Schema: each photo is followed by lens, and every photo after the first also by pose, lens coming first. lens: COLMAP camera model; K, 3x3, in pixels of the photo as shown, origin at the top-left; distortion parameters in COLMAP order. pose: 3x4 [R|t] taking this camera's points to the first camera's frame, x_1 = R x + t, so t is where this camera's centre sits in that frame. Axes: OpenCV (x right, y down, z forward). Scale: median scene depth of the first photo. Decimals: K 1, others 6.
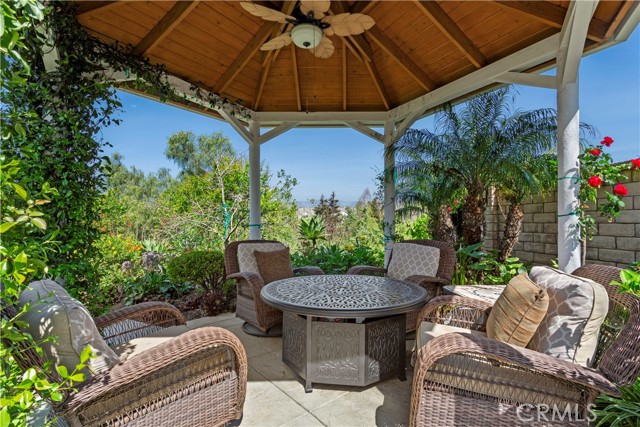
lens RADIAL K [[308.4, 0, 321.9], [0, 308.4, 215.8], [0, 0, 1]] dist [-0.004019, 0.003049]
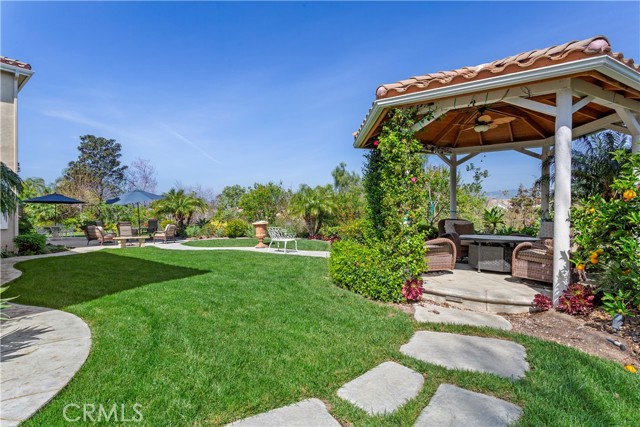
lens RADIAL K [[308.4, 0, 324.8], [0, 308.4, 215.2], [0, 0, 1]] dist [-0.004019, 0.003049]
pose [[0.840318, 0.014329, -0.541904, 0.122321], [-0.001388, 0.999704, 0.024281, 0.009527], [0.542091, -0.019651, 0.840090, -0.865875]]
